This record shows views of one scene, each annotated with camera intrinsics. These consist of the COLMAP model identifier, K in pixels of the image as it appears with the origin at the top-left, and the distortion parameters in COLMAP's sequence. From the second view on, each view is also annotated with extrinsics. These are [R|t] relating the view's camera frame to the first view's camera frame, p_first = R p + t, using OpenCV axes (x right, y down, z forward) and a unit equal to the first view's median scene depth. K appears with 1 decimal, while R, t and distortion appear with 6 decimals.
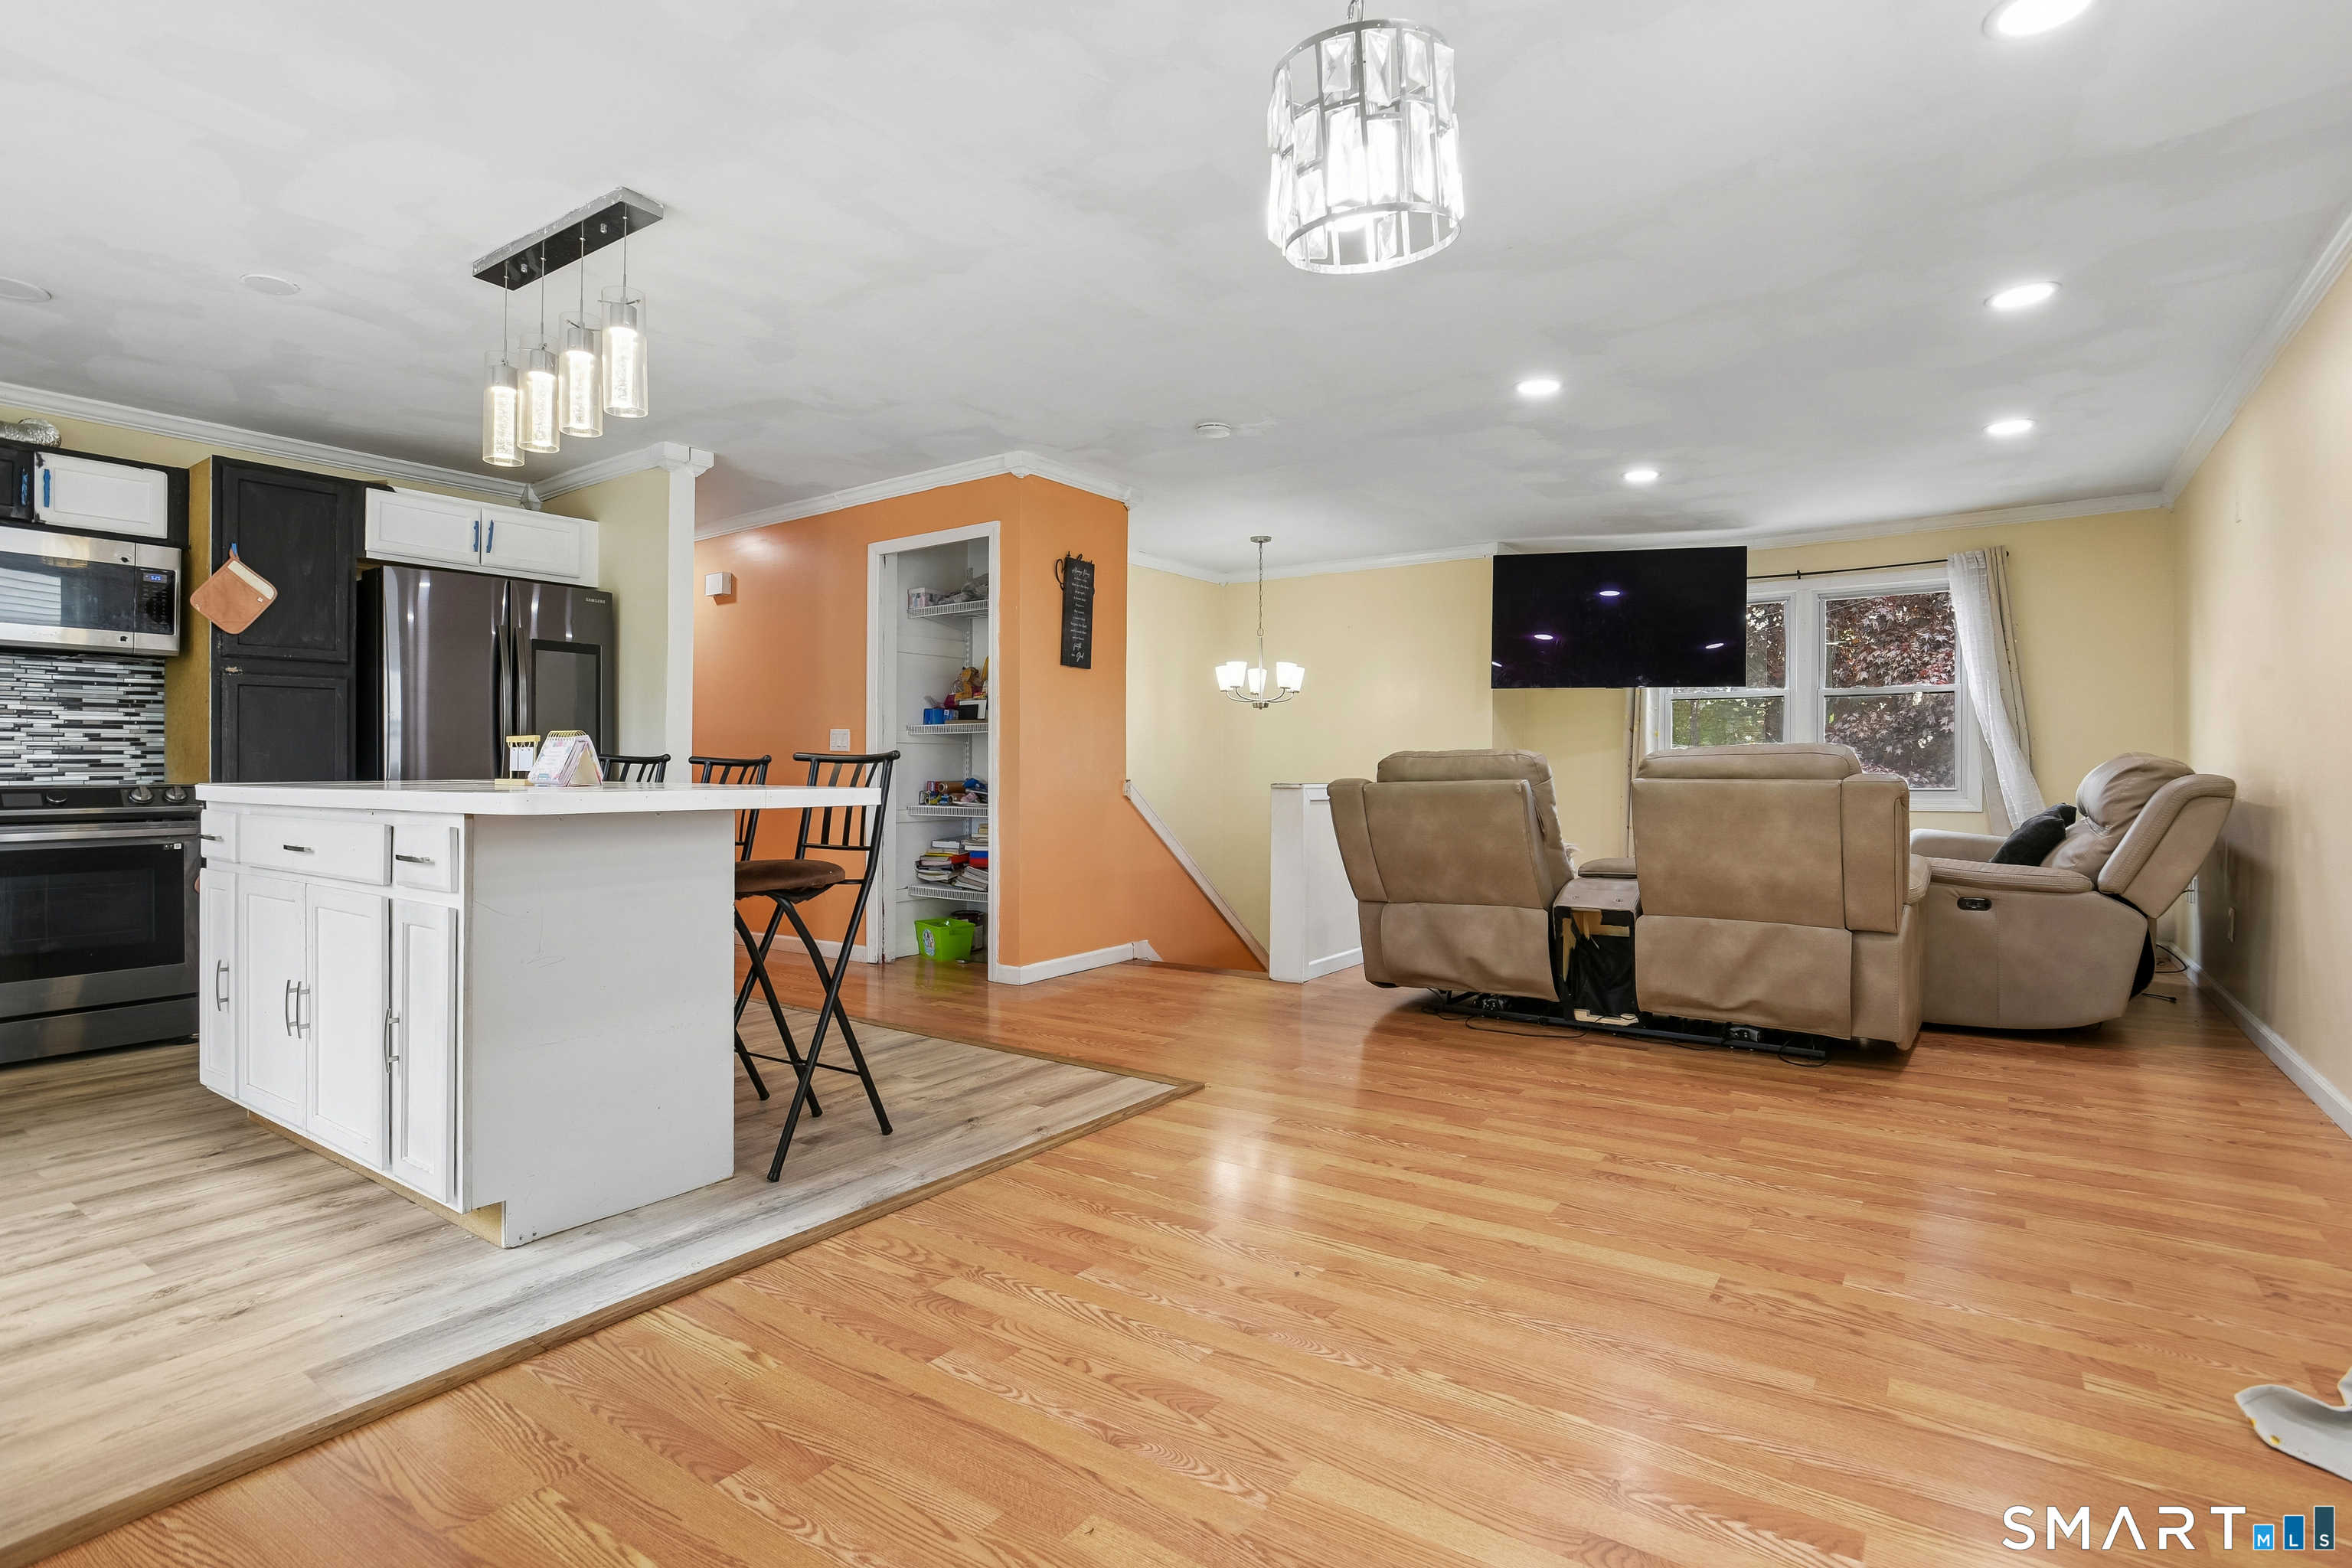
lens RADIAL K [[1129.2, 0, 1170.8], [0, 1129.2, 758.6], [0, 0, 1]] dist [-0.034298, 0.016332]
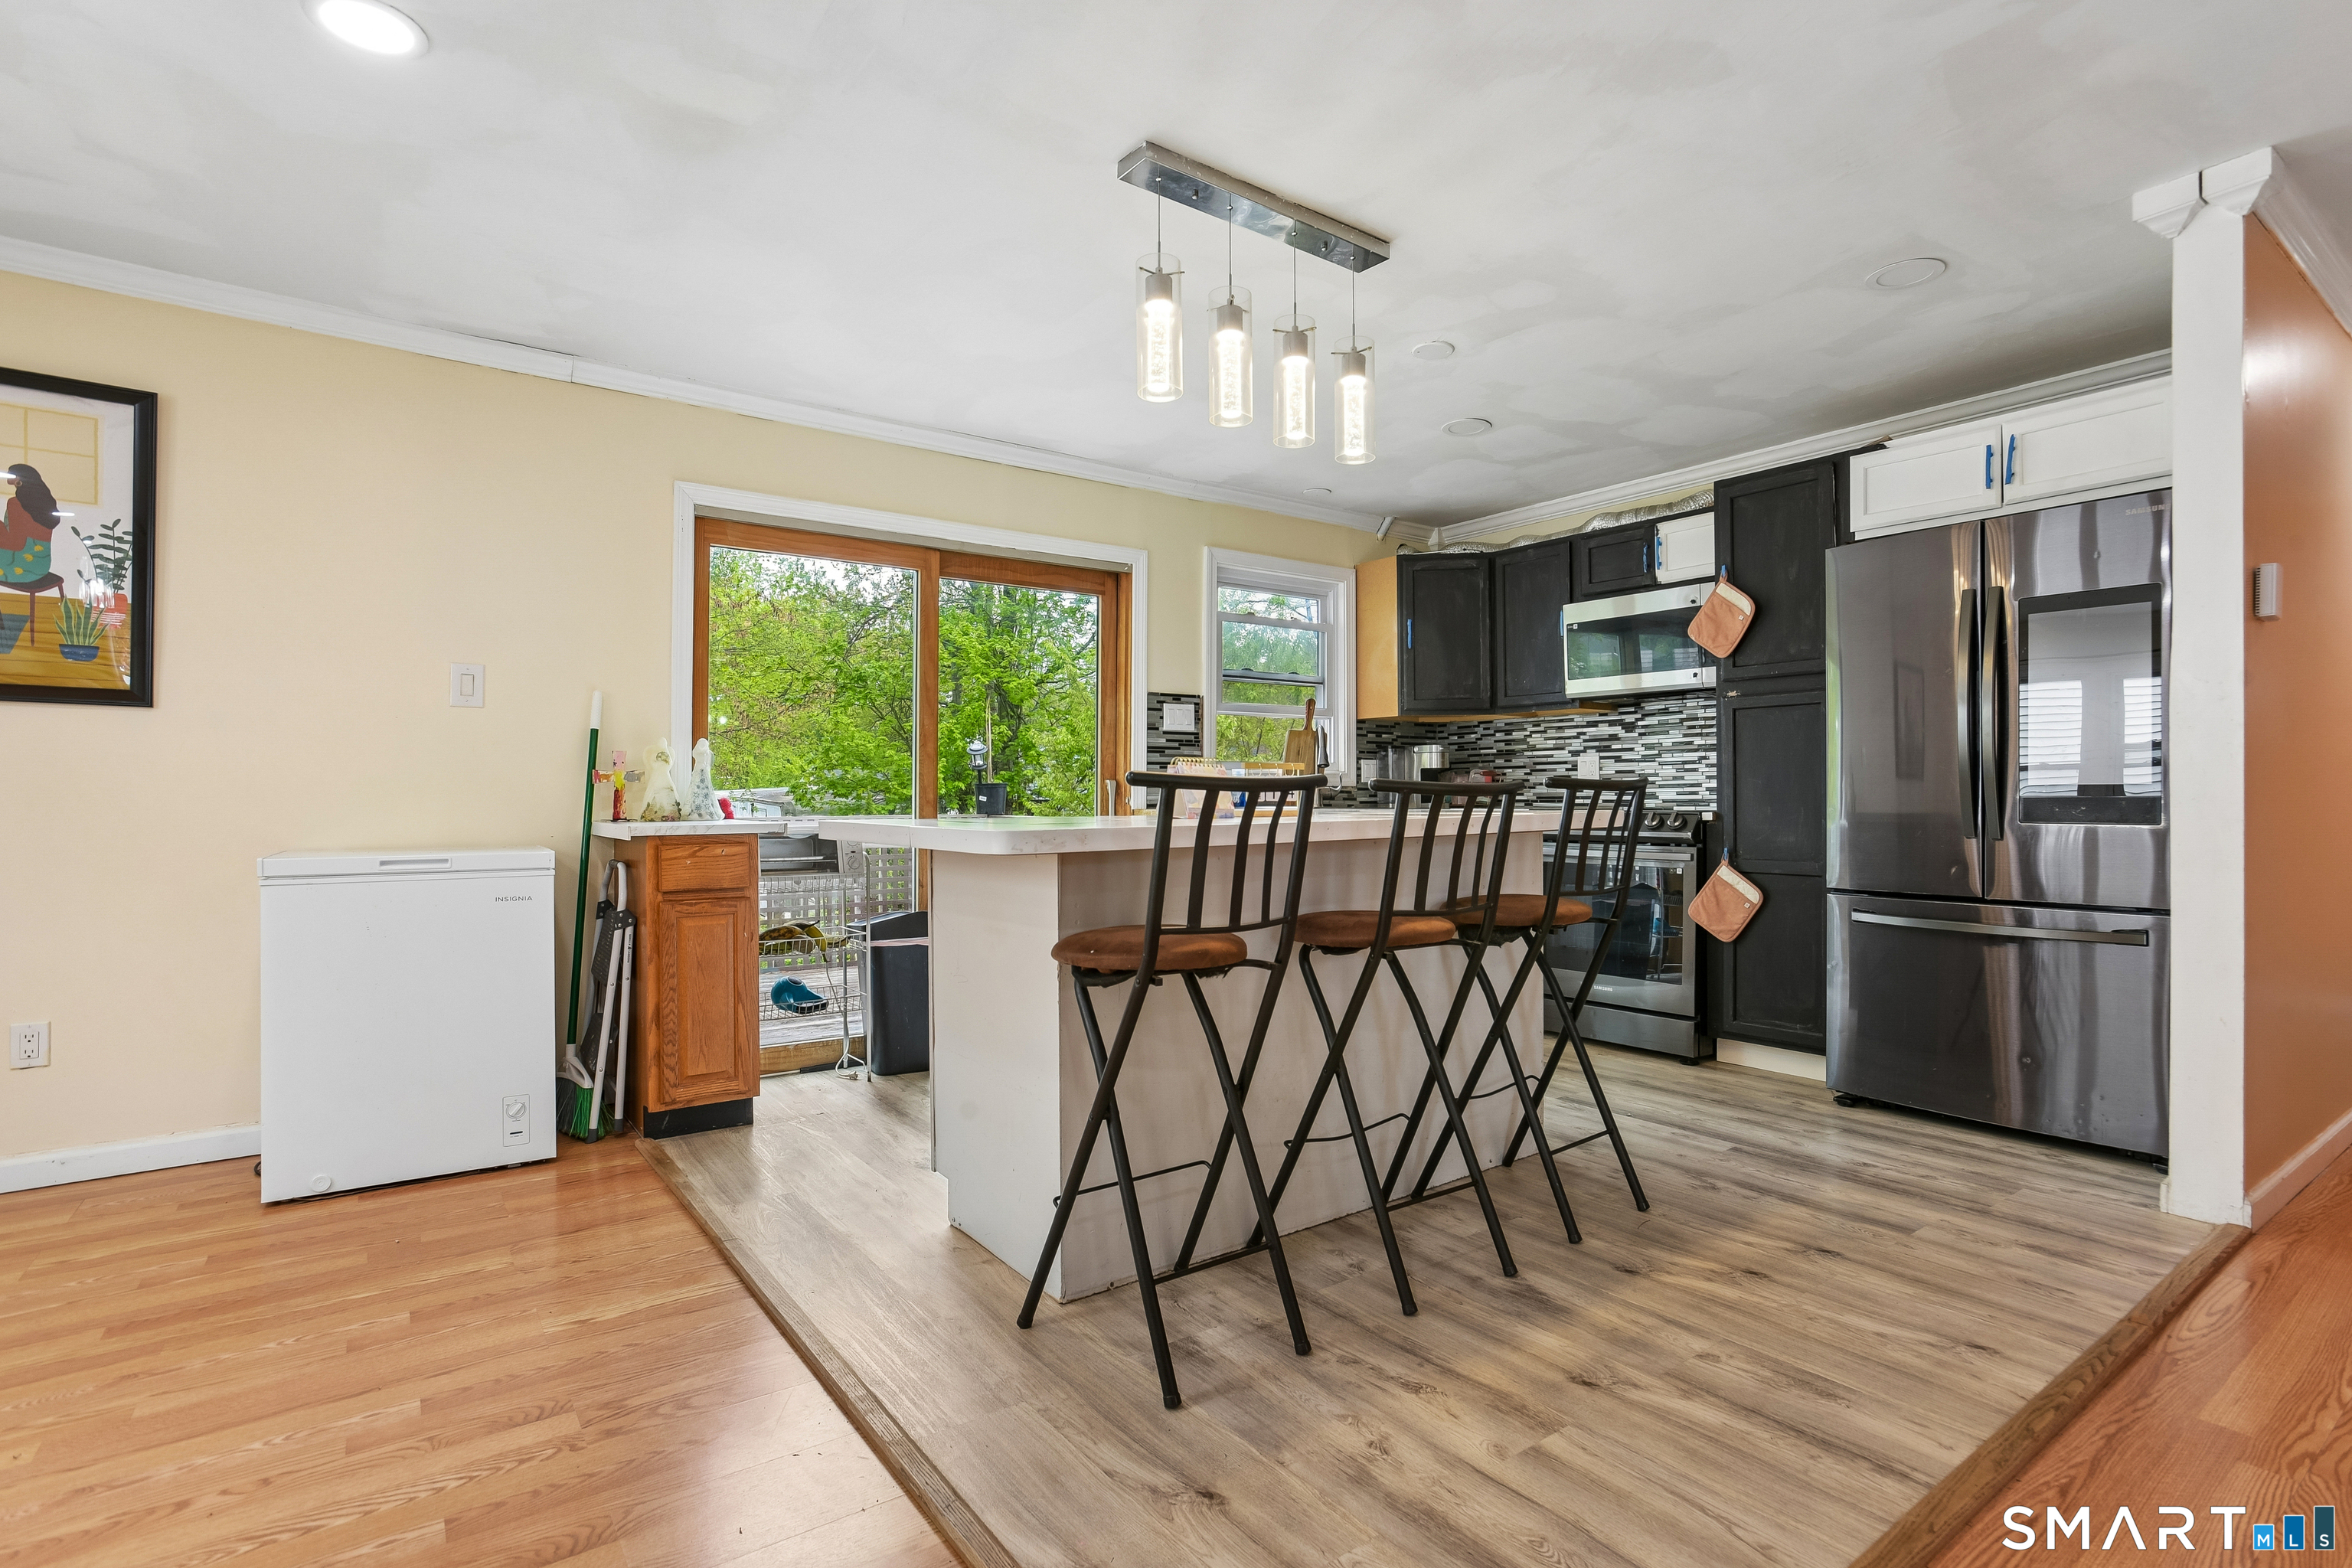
lens RADIAL K [[1129.2, 0, 1211.3], [0, 1129.2, 781.7], [0, 0, 1]] dist [-0.034298, 0.016332]
pose [[-0.298339, -0.009572, -0.954412, 0.303456], [0.011728, 0.999837, -0.013694, 0.005913], [0.954388, -0.015279, -0.298178, 1.147741]]
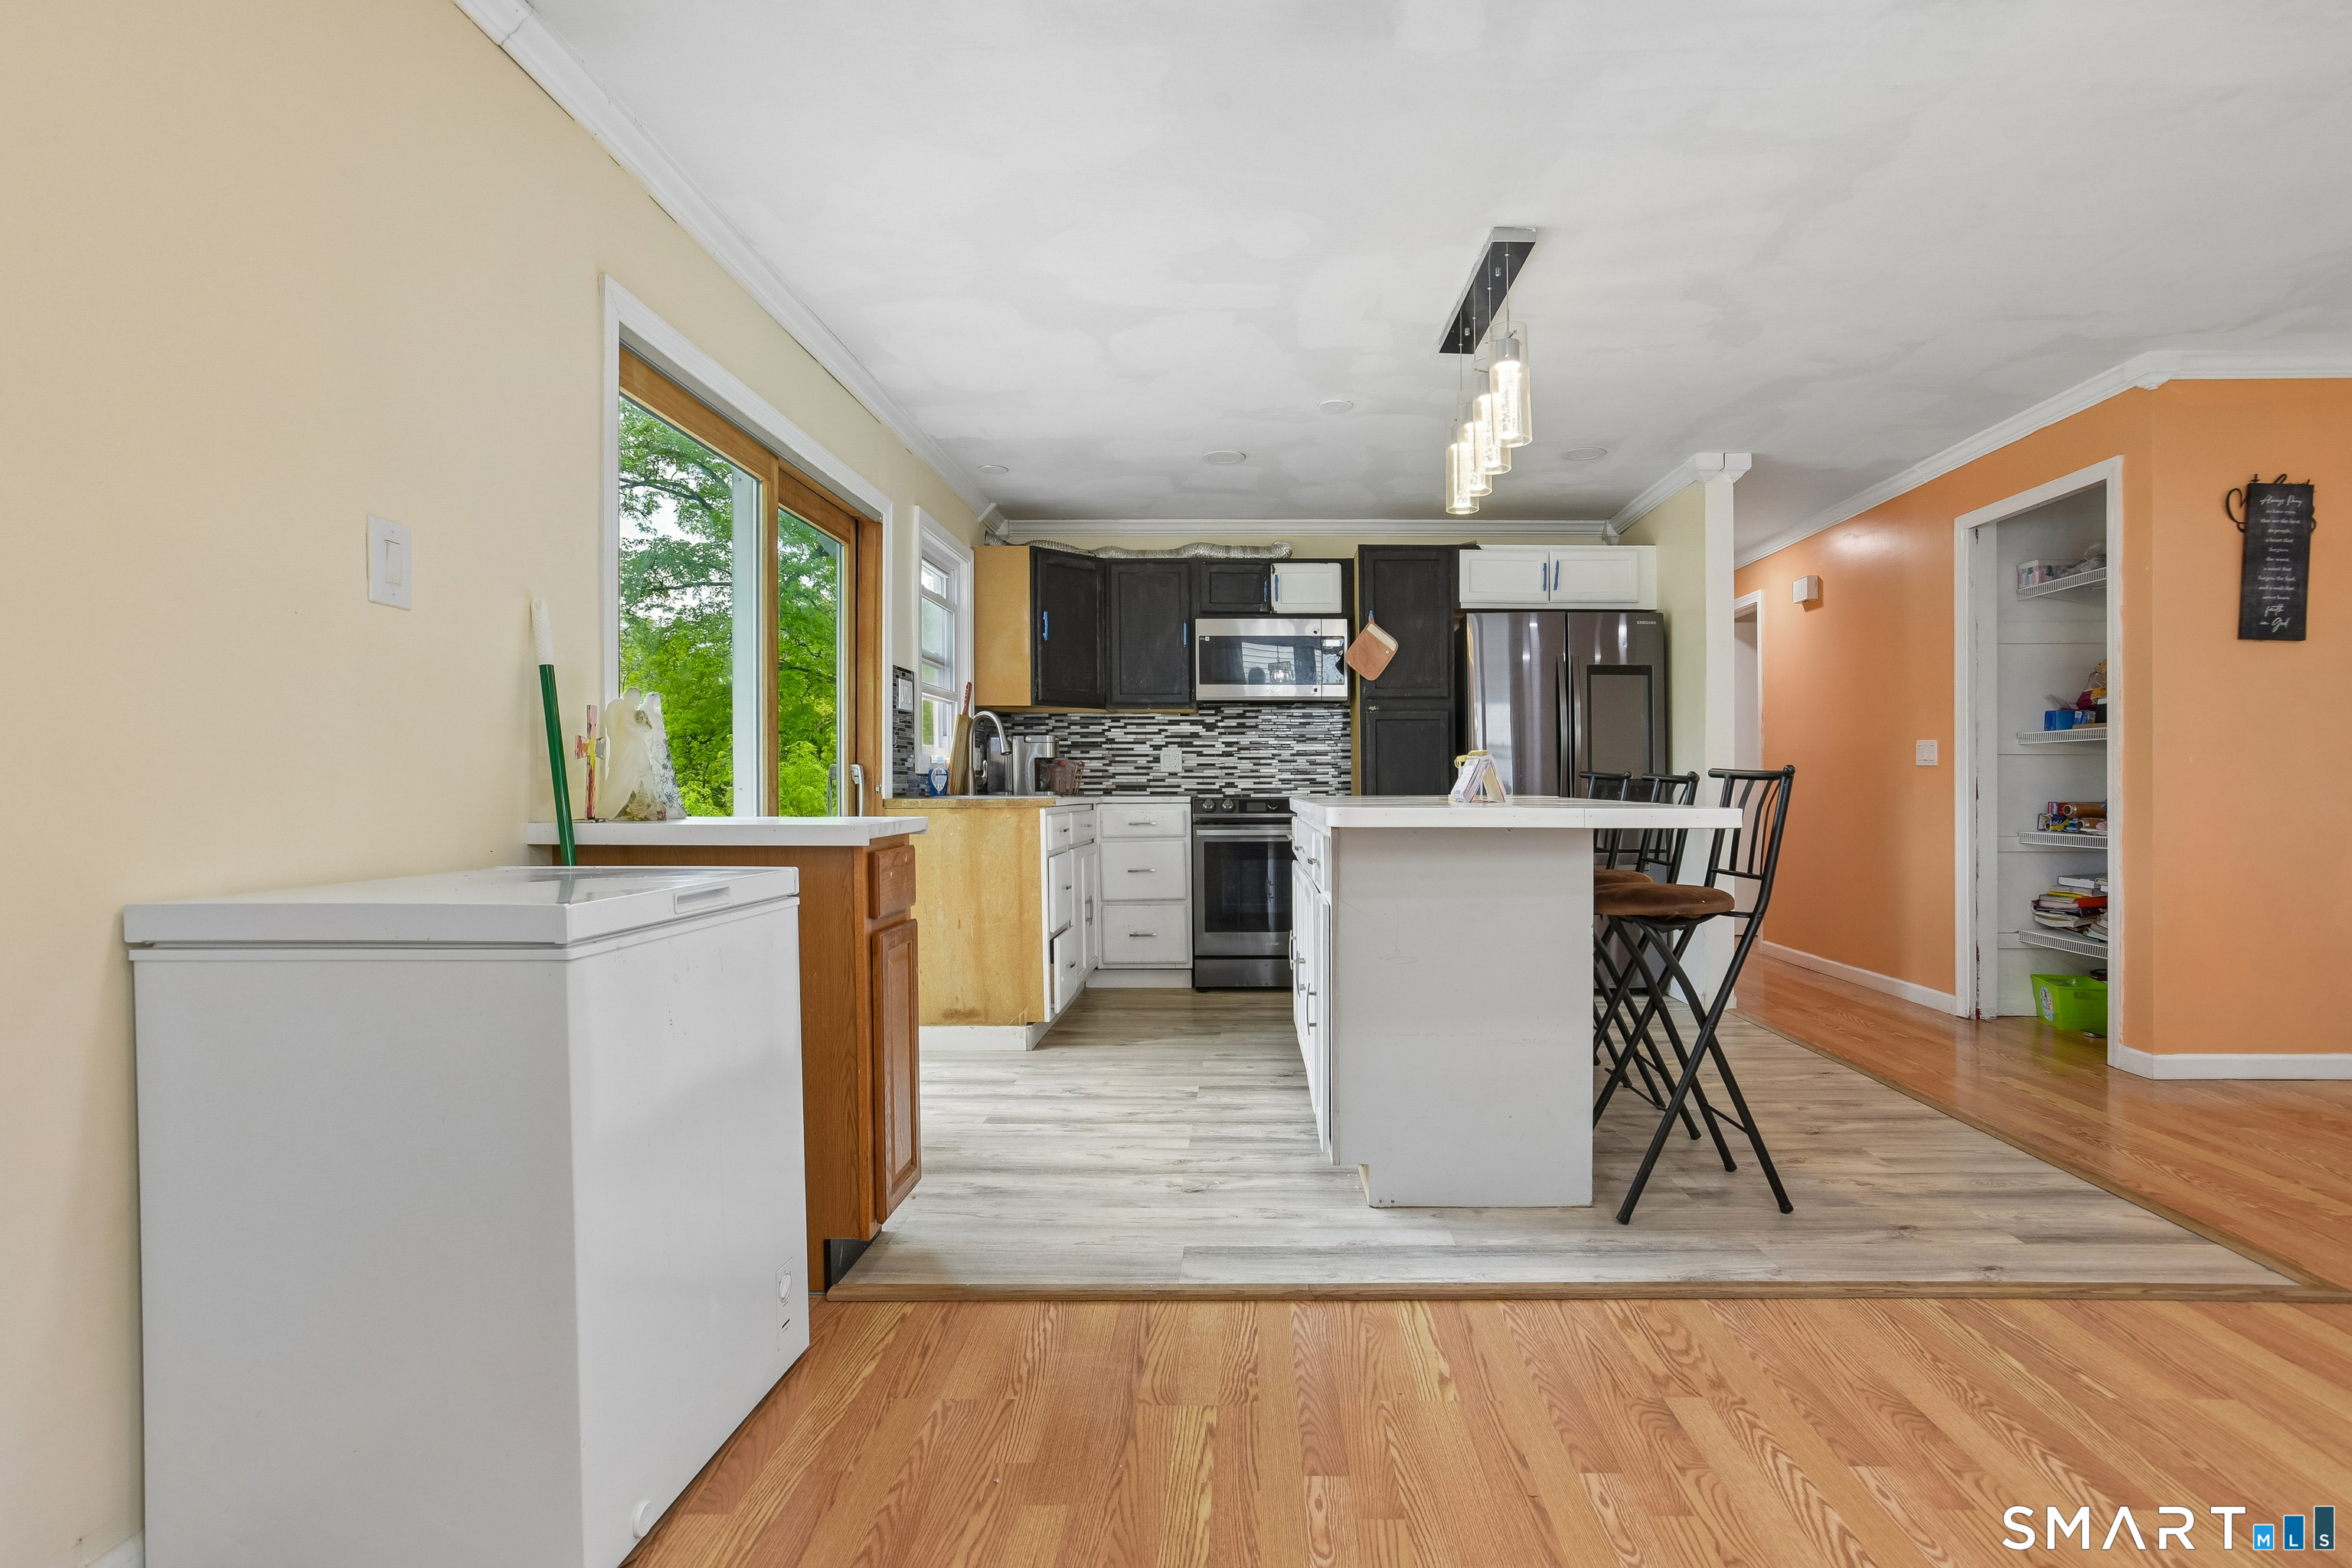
lens RADIAL K [[1129.2, 0, 1260.2], [0, 1129.2, 783.1], [0, 0, 1]] dist [-0.034298, 0.016332]
pose [[0.582922, -0.000729, -0.812528, 0.194921], [0.006221, 0.999974, 0.003567, 0.001738], [0.812504, -0.007134, 0.582912, 0.173142]]
